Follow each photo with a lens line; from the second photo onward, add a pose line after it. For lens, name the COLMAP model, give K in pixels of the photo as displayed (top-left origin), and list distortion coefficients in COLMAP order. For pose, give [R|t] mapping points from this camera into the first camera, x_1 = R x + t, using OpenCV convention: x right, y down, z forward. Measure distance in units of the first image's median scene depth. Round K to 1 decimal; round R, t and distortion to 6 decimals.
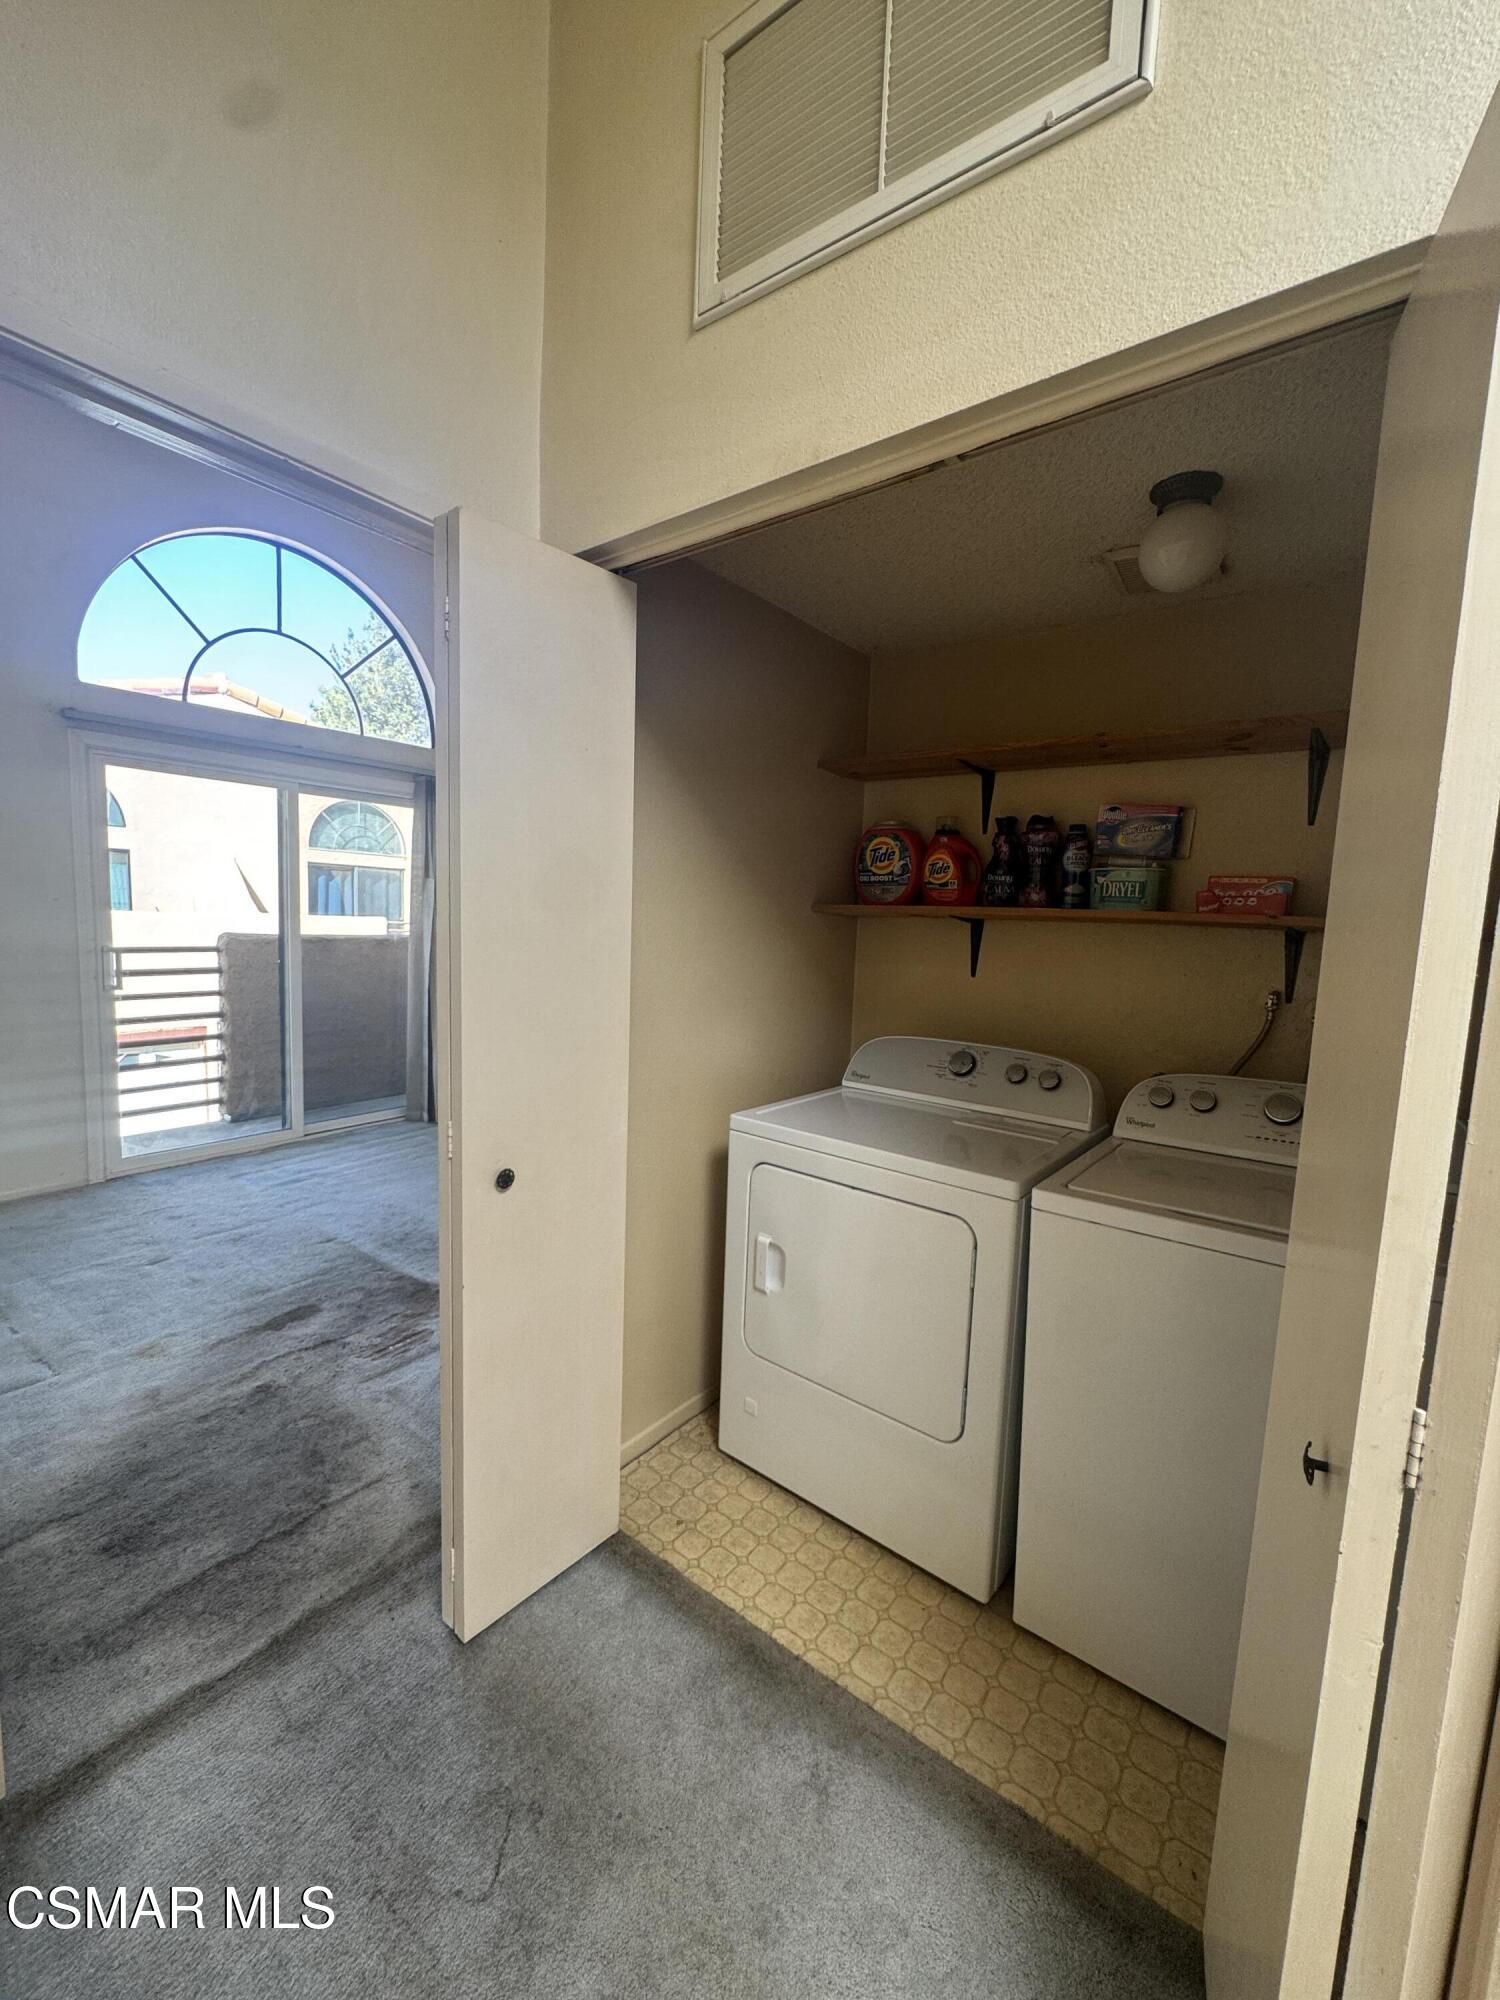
lens RADIAL K [[806.4, 0, 750.0], [0, 806.4, 1000.0], [0, 0, 1]] dist [0.002323, 0.000197]
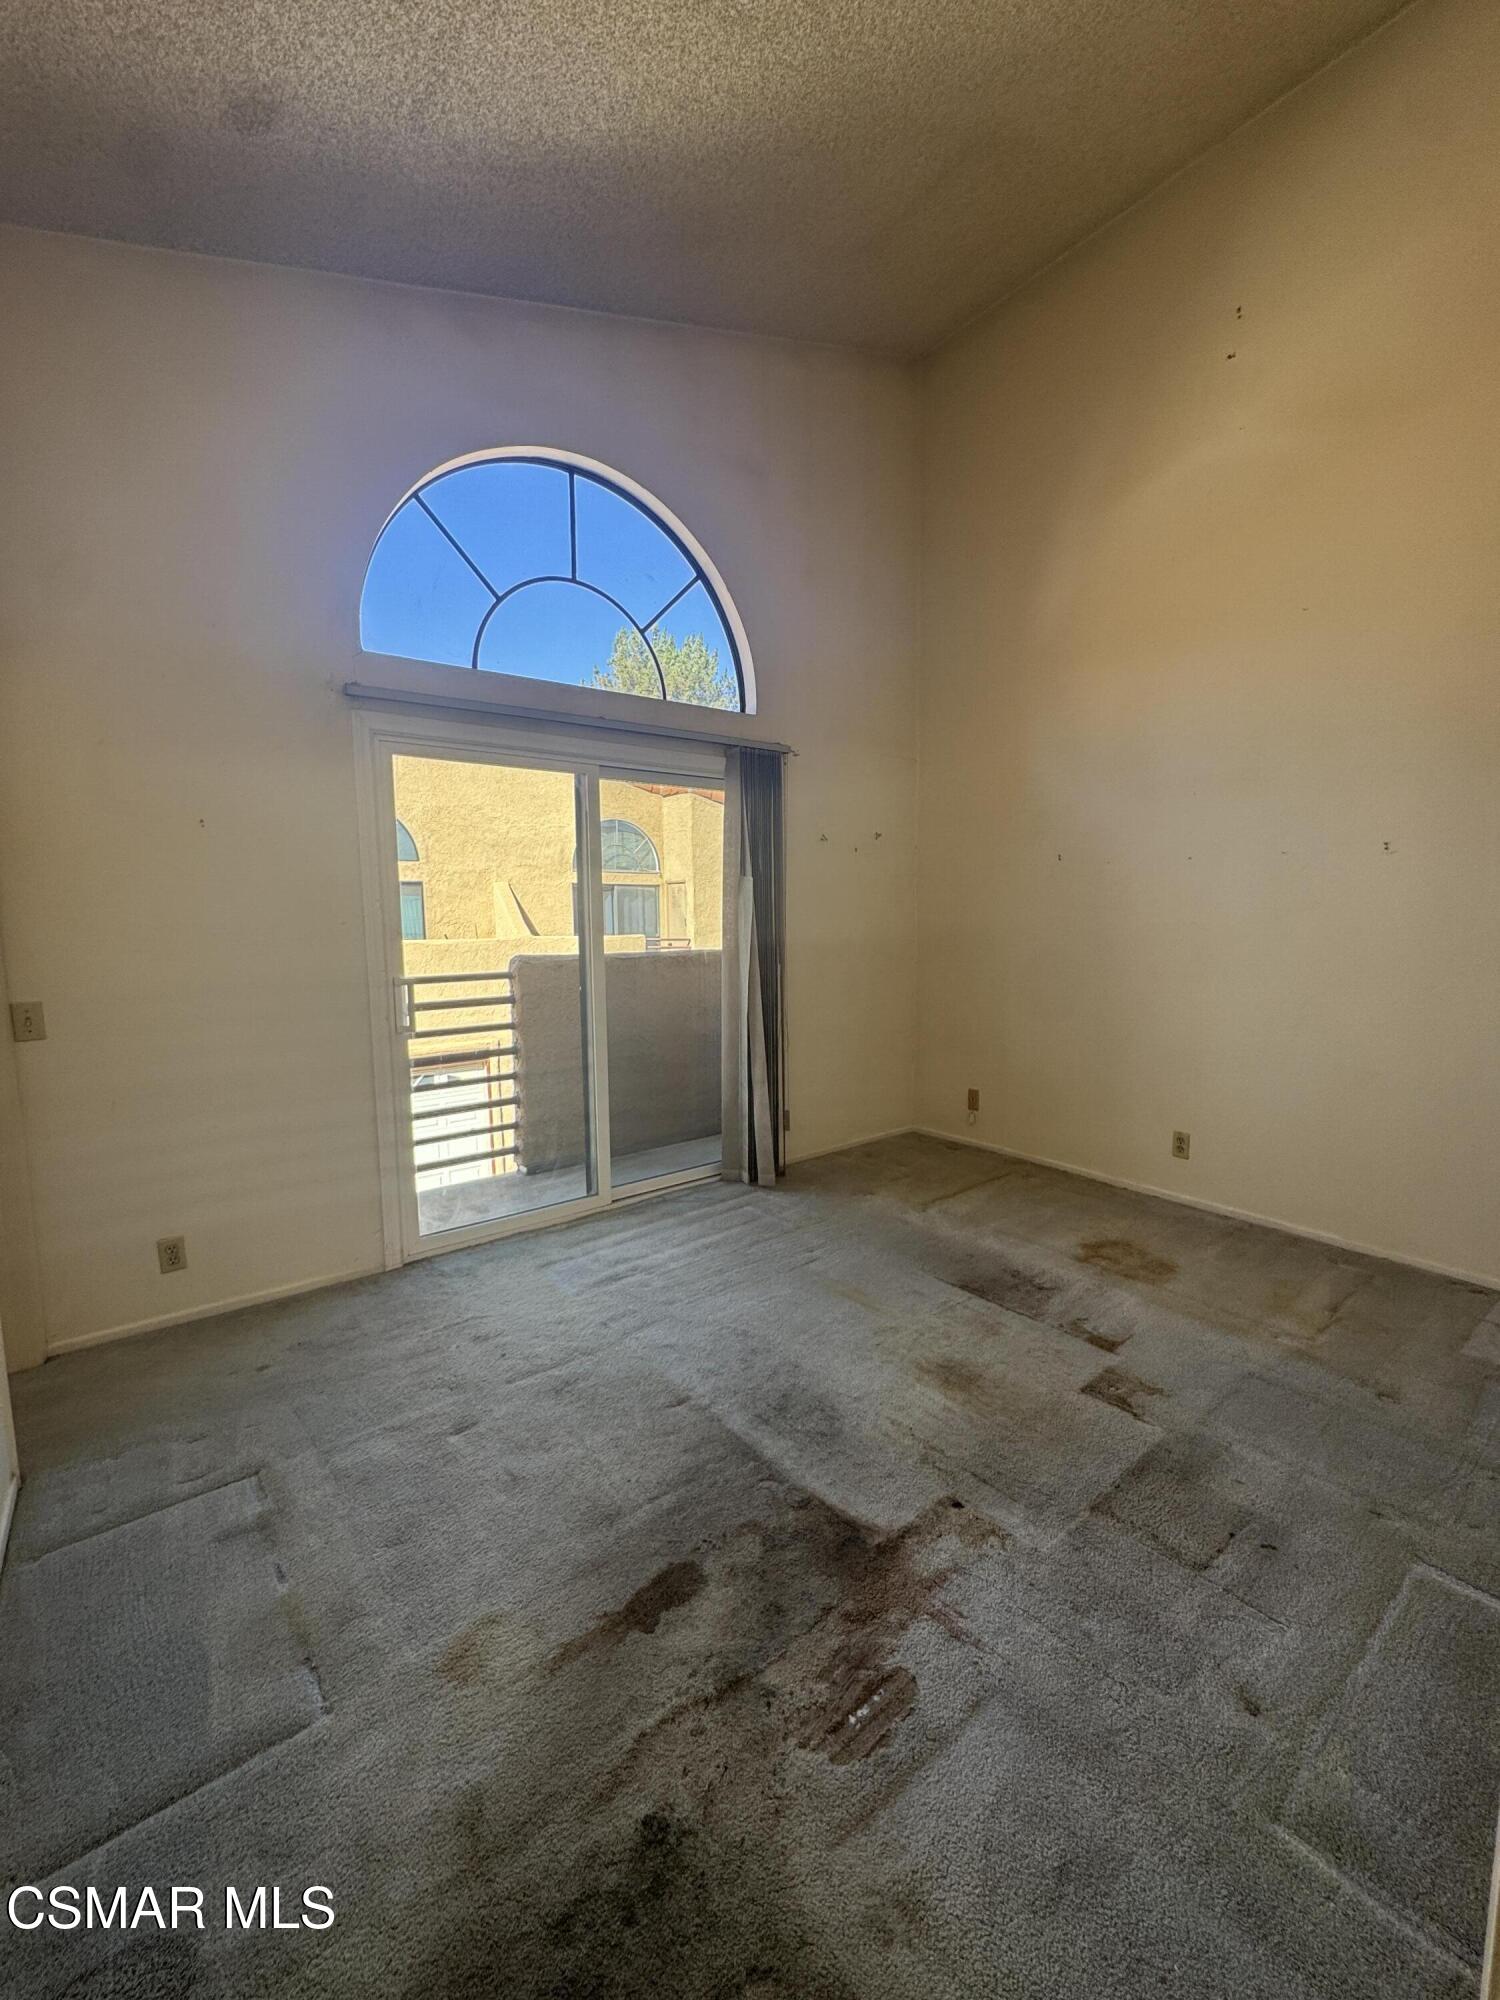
lens RADIAL K [[793.5, 0, 750.0], [0, 793.5, 1000.0], [0, 0, 1]] dist [-0.000325, 0.000097]
pose [[0.964187, -0.026517, -0.263896, -0.218874], [0.024468, 0.999640, -0.011048, -0.024221], [0.264094, 0.004196, 0.964488, 0.289424]]
